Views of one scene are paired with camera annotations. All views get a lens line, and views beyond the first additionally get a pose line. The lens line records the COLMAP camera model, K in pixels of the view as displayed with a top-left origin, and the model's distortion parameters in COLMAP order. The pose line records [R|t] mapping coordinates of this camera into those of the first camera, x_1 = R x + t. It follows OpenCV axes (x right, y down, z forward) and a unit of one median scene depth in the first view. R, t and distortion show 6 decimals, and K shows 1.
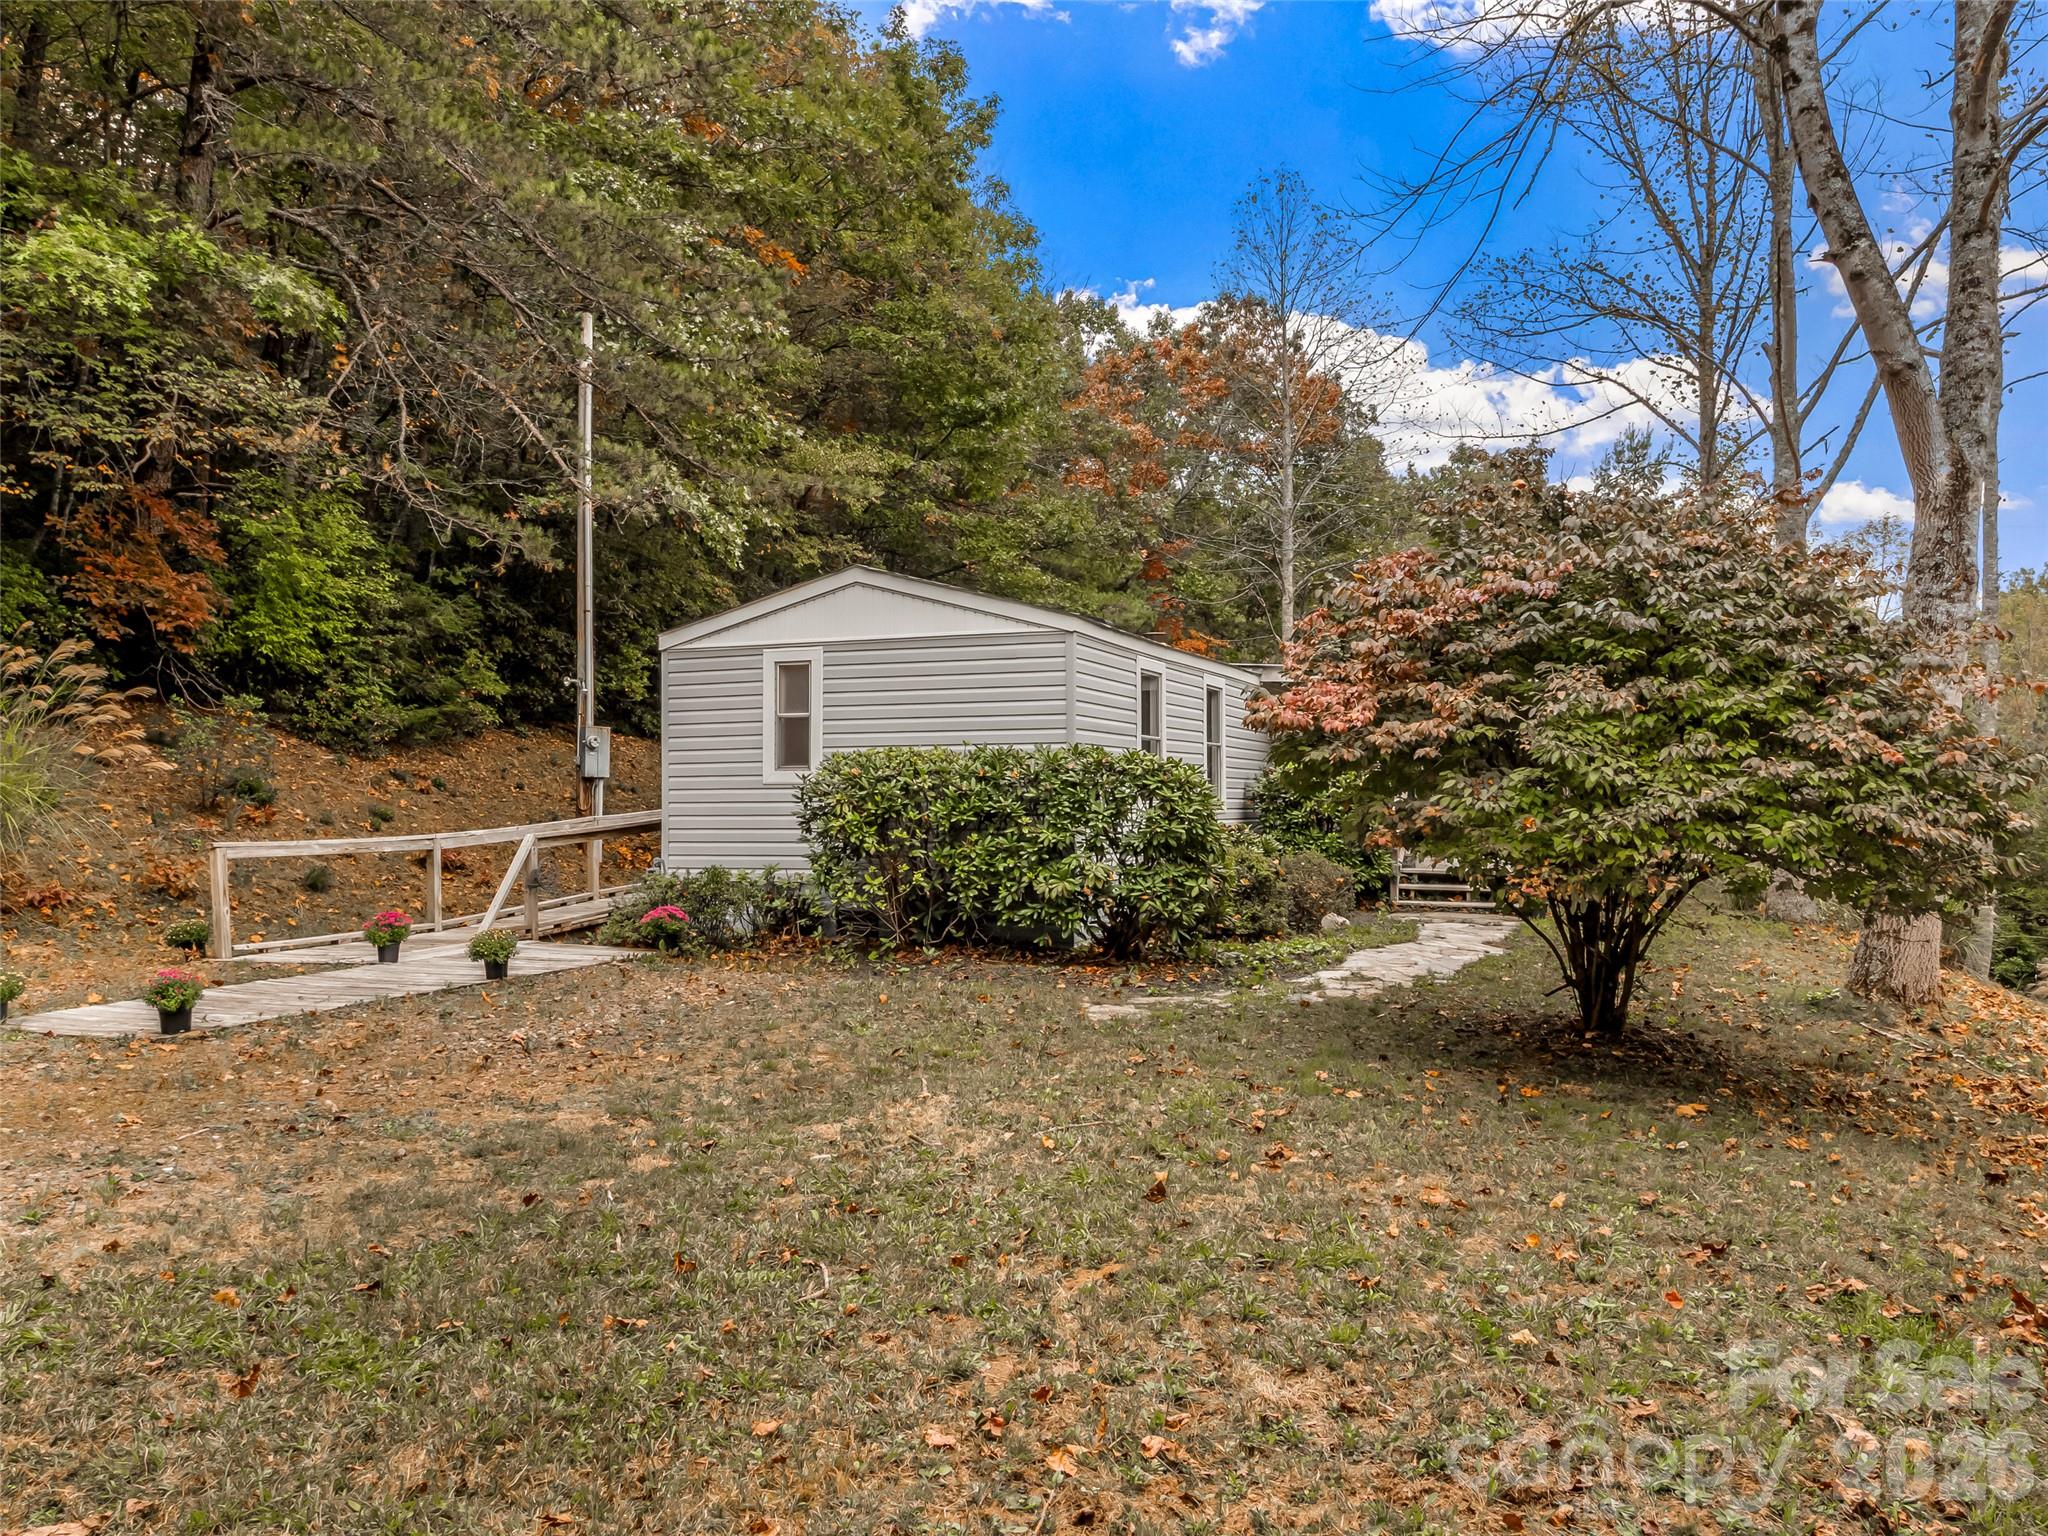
lens RADIAL K [[1563.6, 0, 1020.7], [0, 1563.6, 807.0], [0, 0, 1]] dist [0.009638, -0.005272]
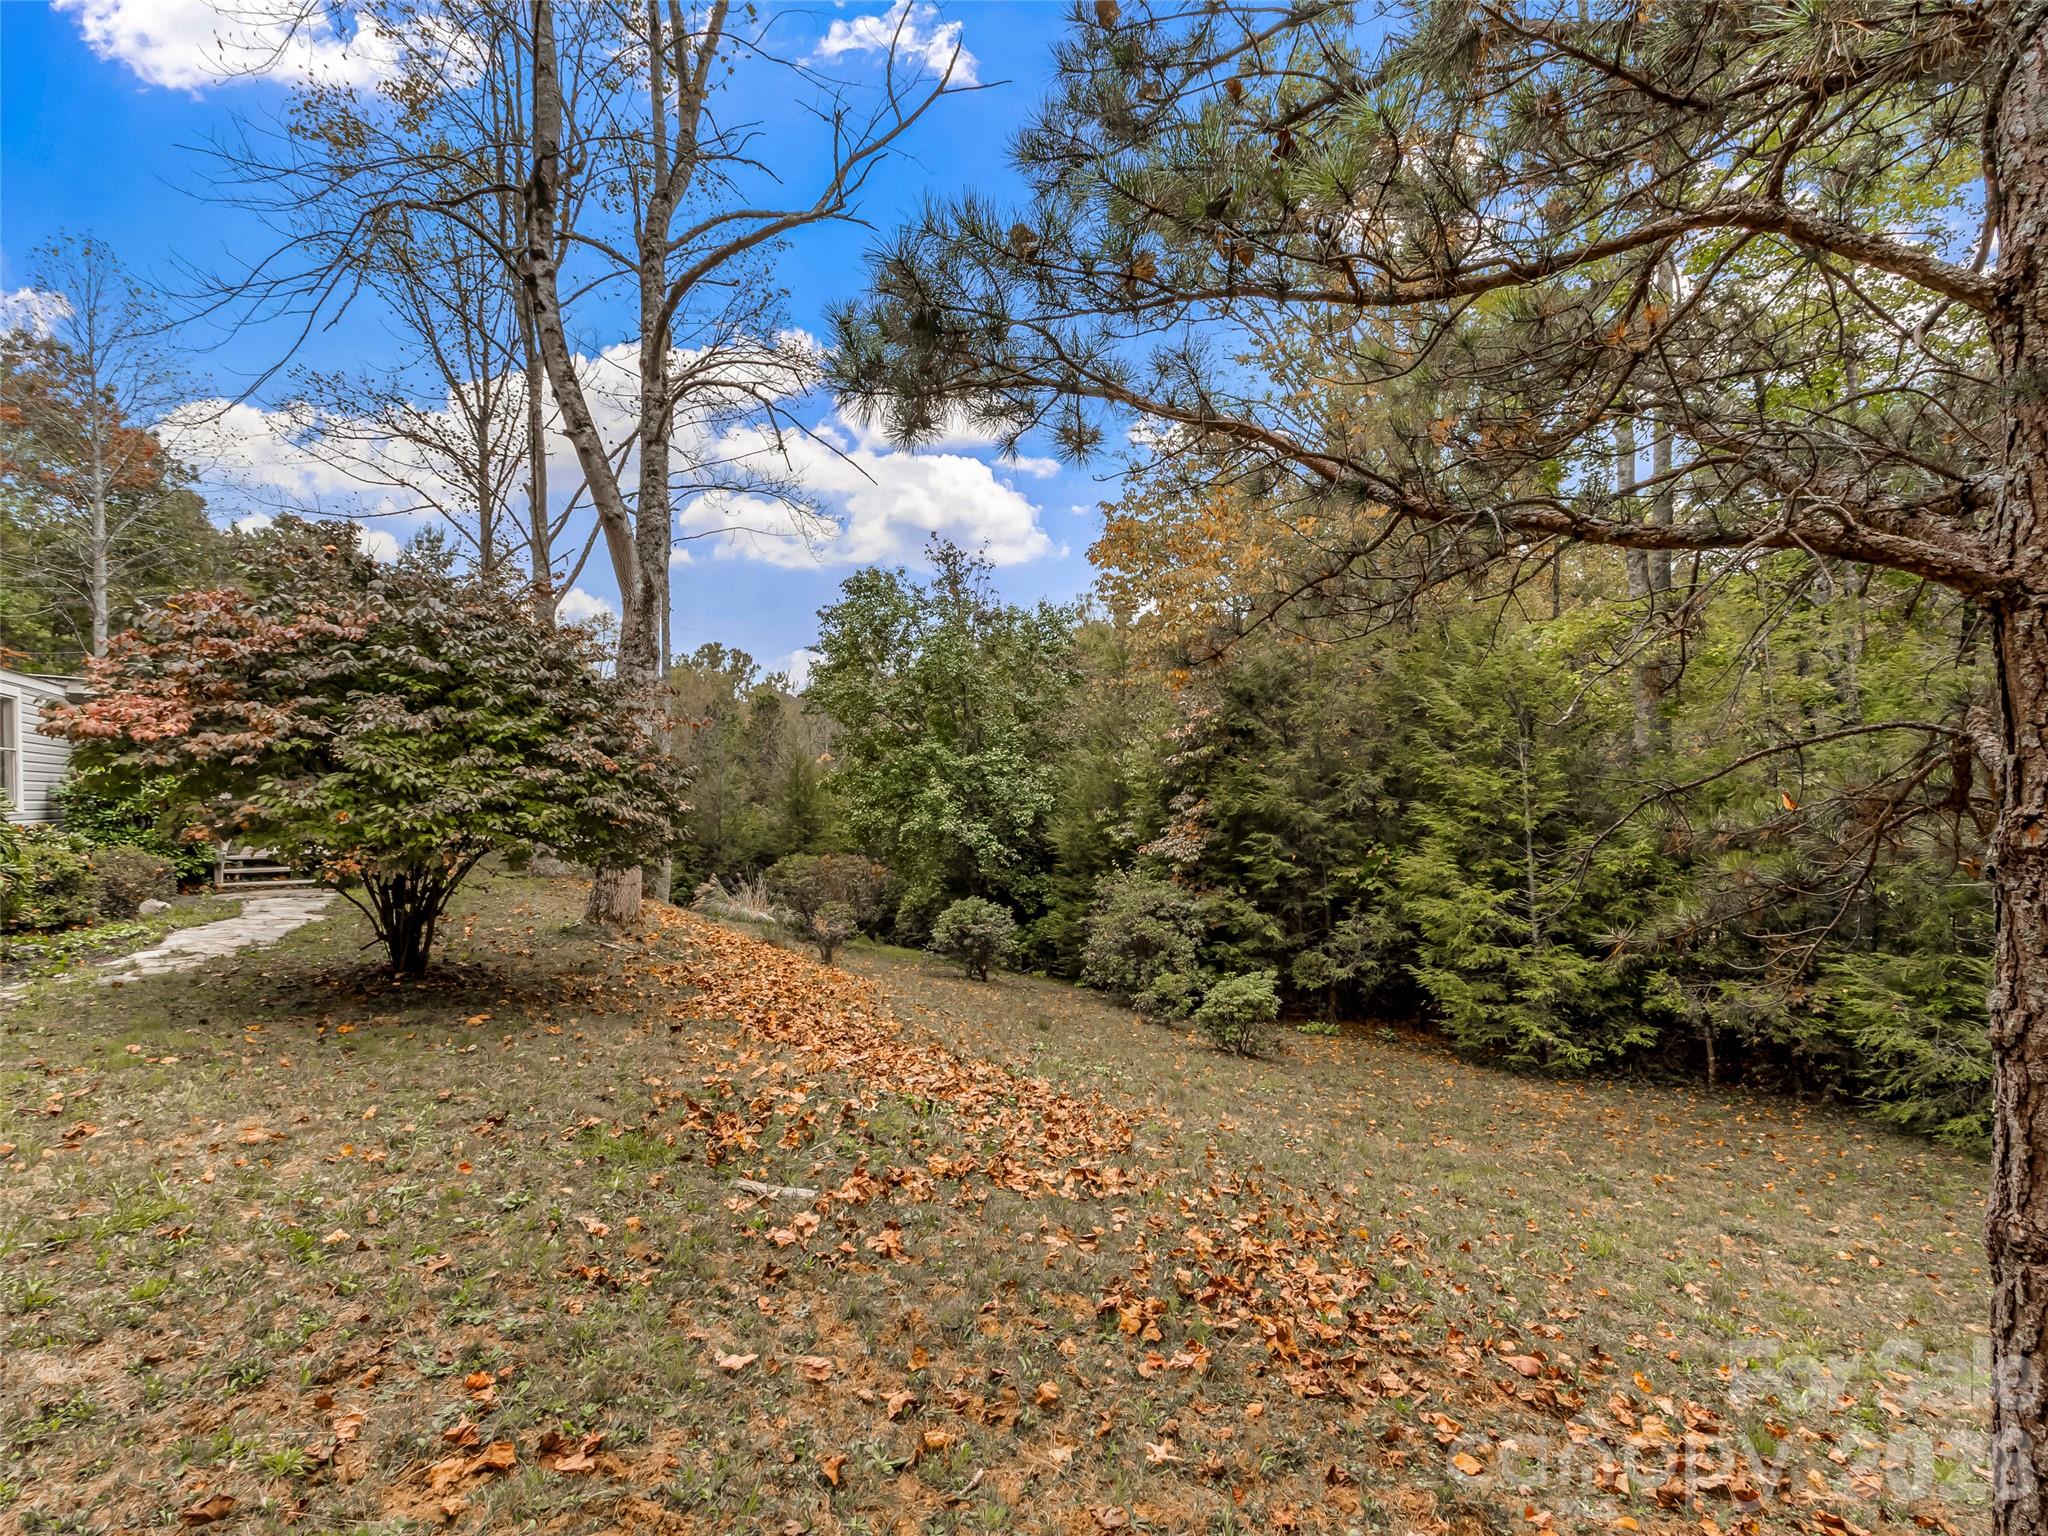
lens RADIAL K [[1058.3, 0, 1043.0], [0, 1058.3, 785.5], [0, 0, 1]] dist [0.000894, -0.001823]
pose [[0.625754, -0.006588, 0.779993, 0.006384], [0.016612, 0.999850, -0.004883, -0.000701], [-0.779844, 0.016013, 0.625770, 0.011953]]
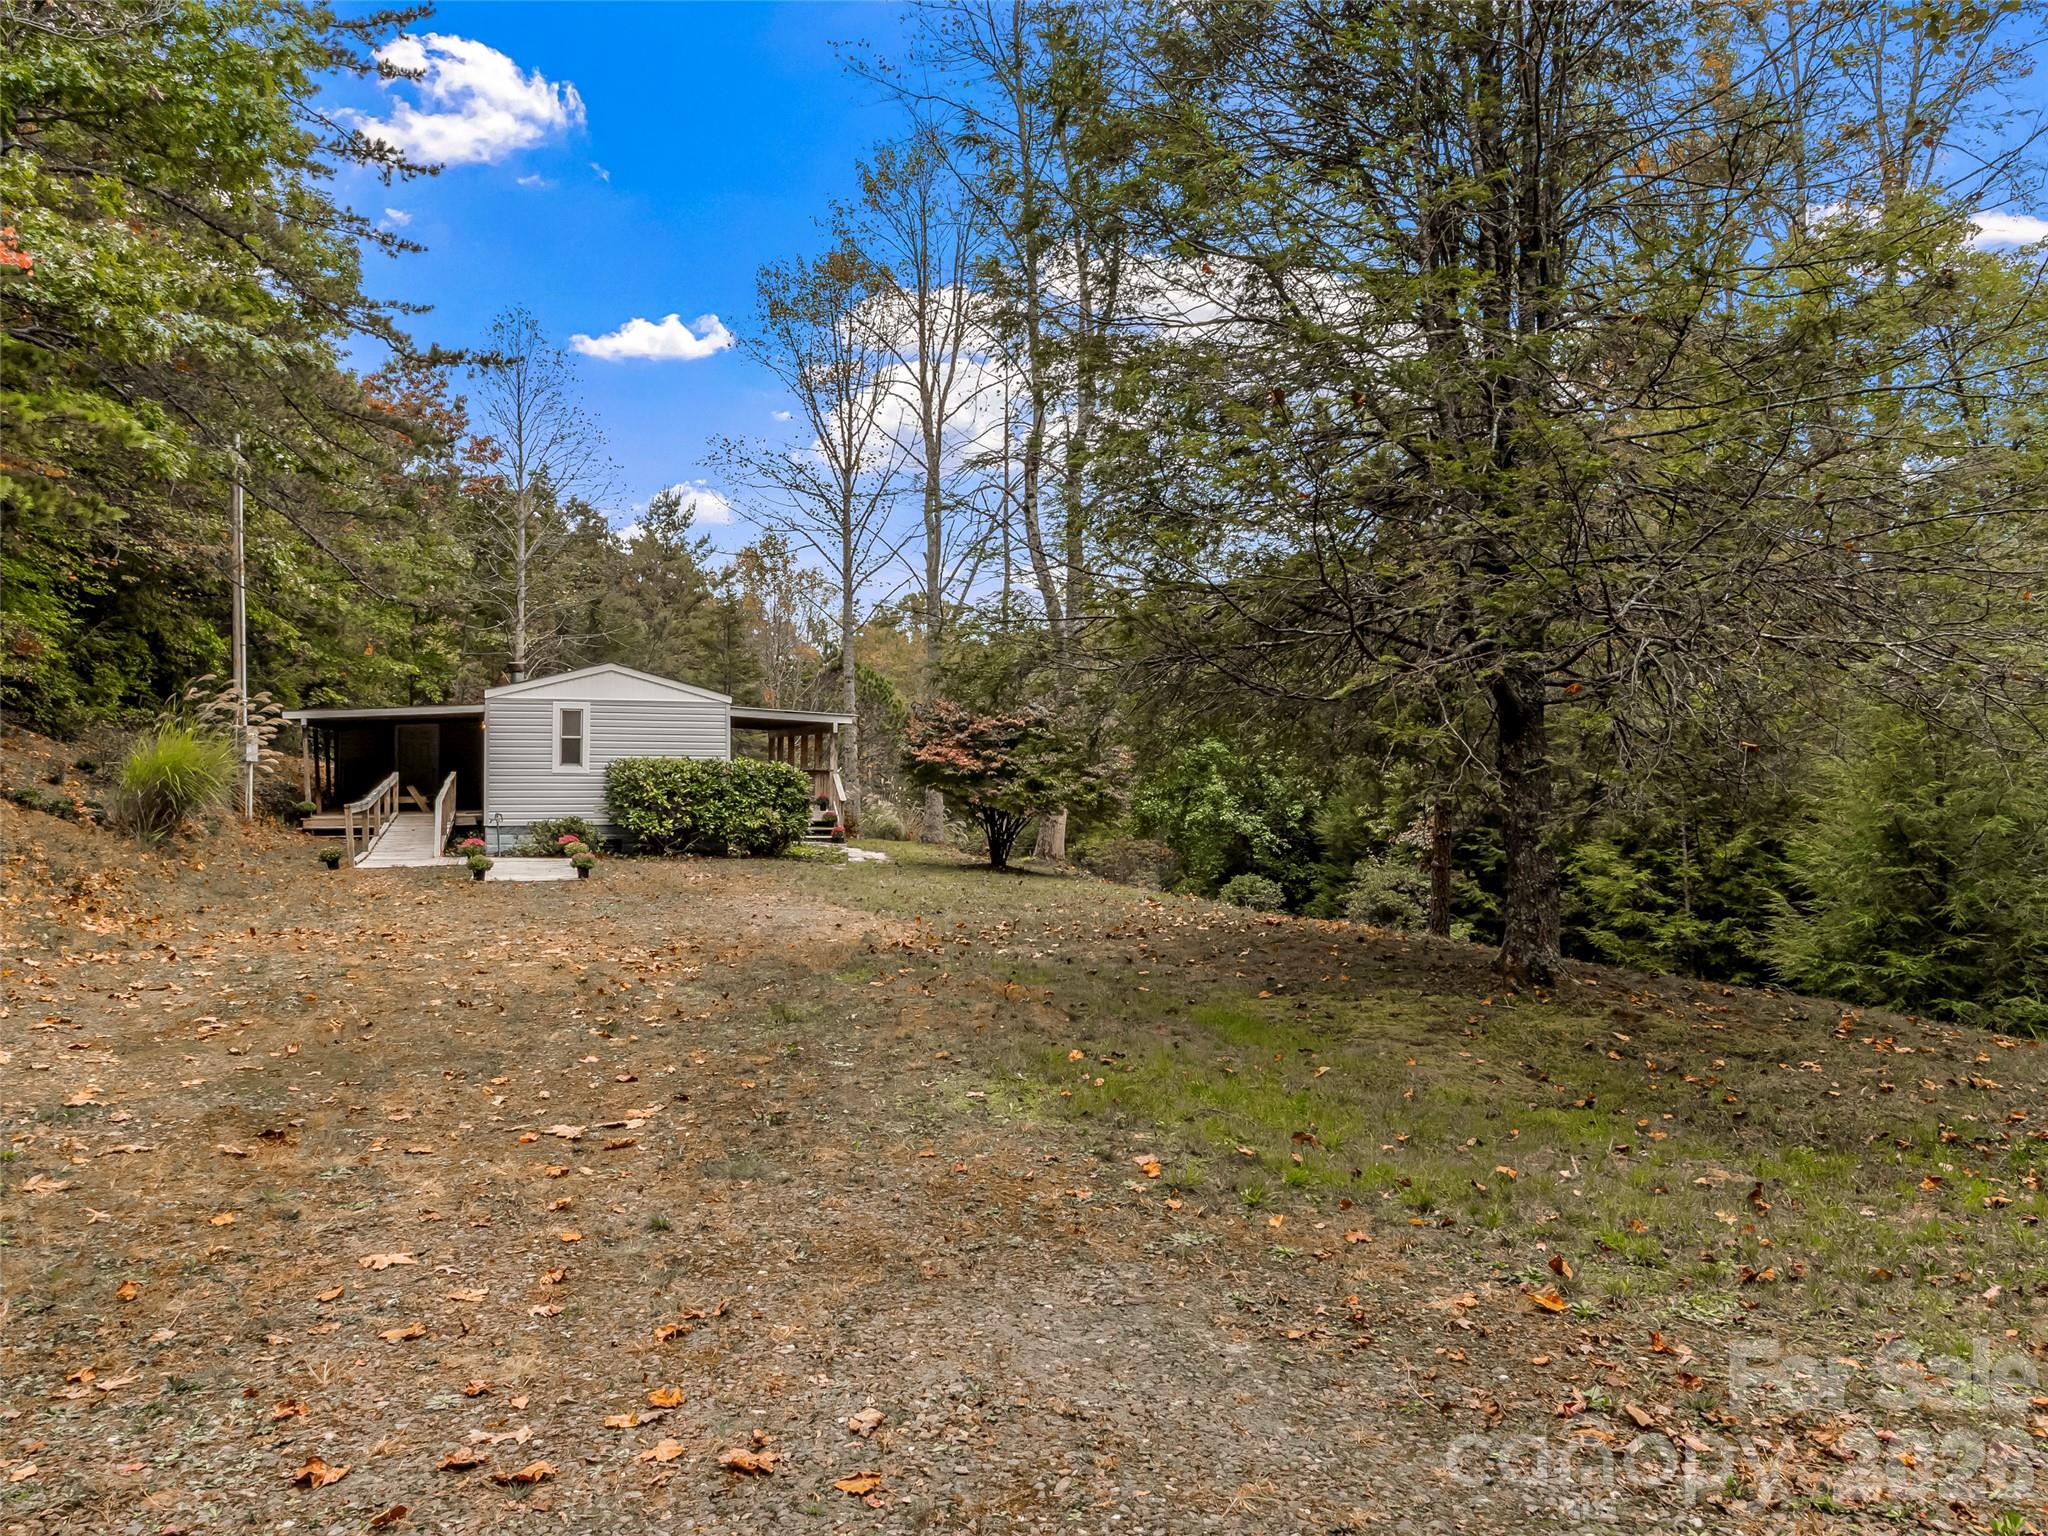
lens RADIAL K [[1483.1, 0, 1024.0], [0, 1483.1, 768.0], [0, 0, 1]] dist [0.001600, -0.000800]
pose [[0.770751, 0.012075, 0.637022, -1.030383], [-0.008669, 0.999927, -0.008465, -0.012703], [-0.637077, 0.001002, 0.770799, -0.874224]]
